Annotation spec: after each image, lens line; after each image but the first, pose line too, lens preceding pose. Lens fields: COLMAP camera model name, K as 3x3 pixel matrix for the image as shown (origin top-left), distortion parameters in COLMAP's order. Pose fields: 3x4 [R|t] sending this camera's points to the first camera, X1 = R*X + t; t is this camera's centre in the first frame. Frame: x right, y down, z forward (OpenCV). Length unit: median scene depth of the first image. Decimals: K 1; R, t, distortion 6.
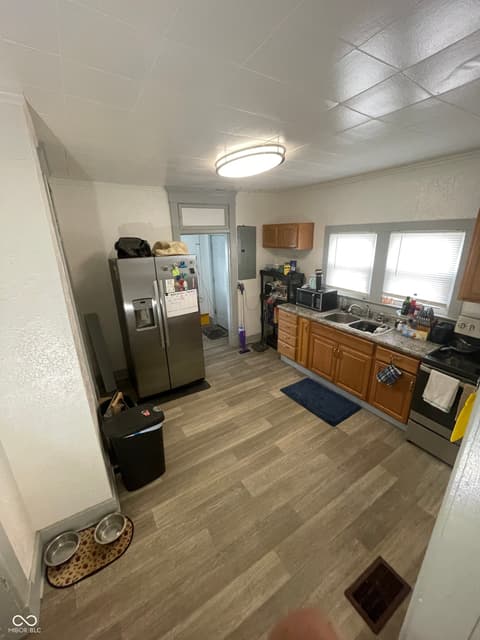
lens RADIAL K [[258.7, 0, 241.3], [0, 258.7, 319.3], [0, 0, 1]] dist [-0.002697, 0.000131]
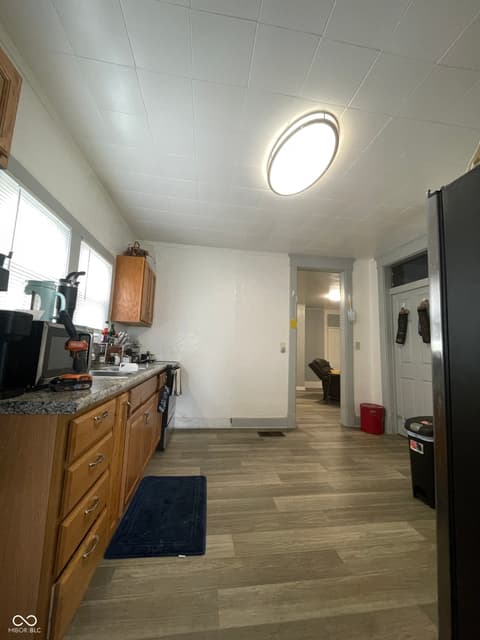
lens RADIAL K [[258.7, 0, 241.3], [0, 258.7, 319.3], [0, 0, 1]] dist [-0.002697, 0.000131]
pose [[-0.914303, 0.036121, 0.403418, -0.115851], [0.112153, 0.979648, 0.166466, -0.216318], [-0.389195, 0.197444, -0.899746, 1.722236]]
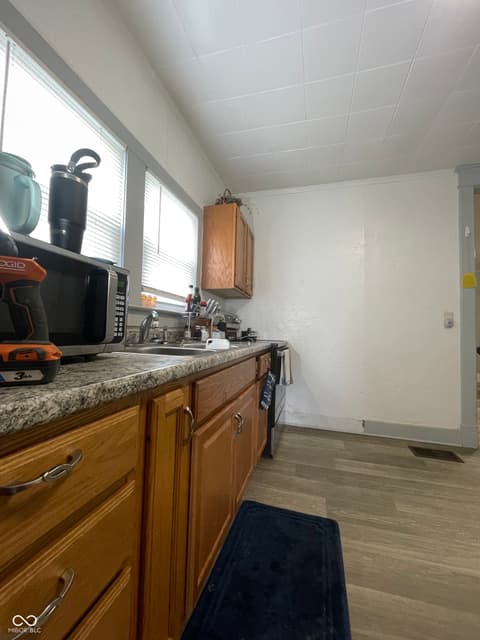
lens RADIAL K [[258.7, 0, 241.3], [0, 258.7, 319.3], [0, 0, 1]] dist [-0.002697, 0.000131]
pose [[-0.674040, 0.036446, 0.737796, 0.091146], [0.222171, 0.962540, 0.155424, -0.095610], [-0.704493, 0.268678, -0.656888, 1.464870]]
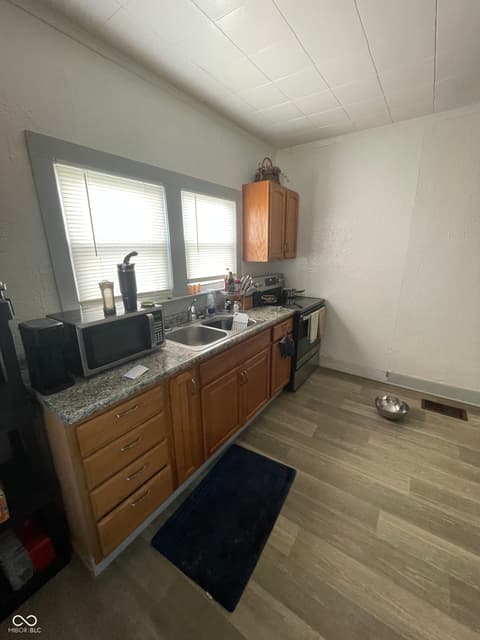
lens RADIAL K [[258.7, 0, 241.3], [0, 258.7, 319.3], [0, 0, 1]] dist [-0.002697, 0.000131]
pose [[-0.397049, -0.222493, 0.890421, -0.179225], [0.302999, 0.884000, 0.355999, -0.260631], [-0.866339, 0.411146, -0.283576, 1.361004]]
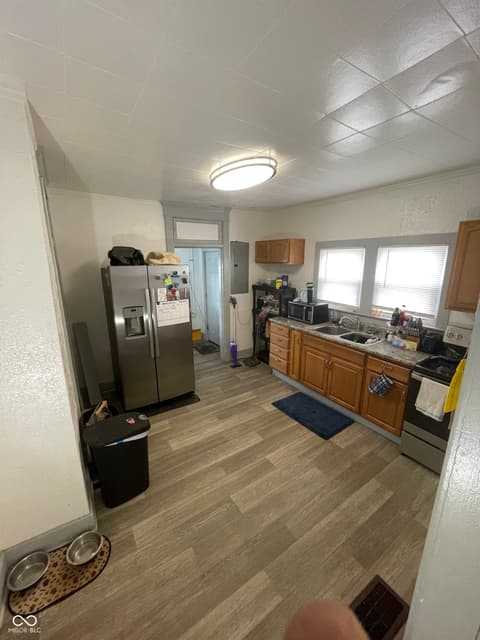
lens RADIAL K [[258.7, 0, 241.3], [0, 258.7, 319.3], [0, 0, 1]] dist [-0.002697, 0.000131]
pose [[0.999502, 0.014847, 0.027834, 0.004661], [-0.012428, 0.996290, -0.085153, 0.054497], [-0.028995, 0.084764, 0.995979, 0.006638]]
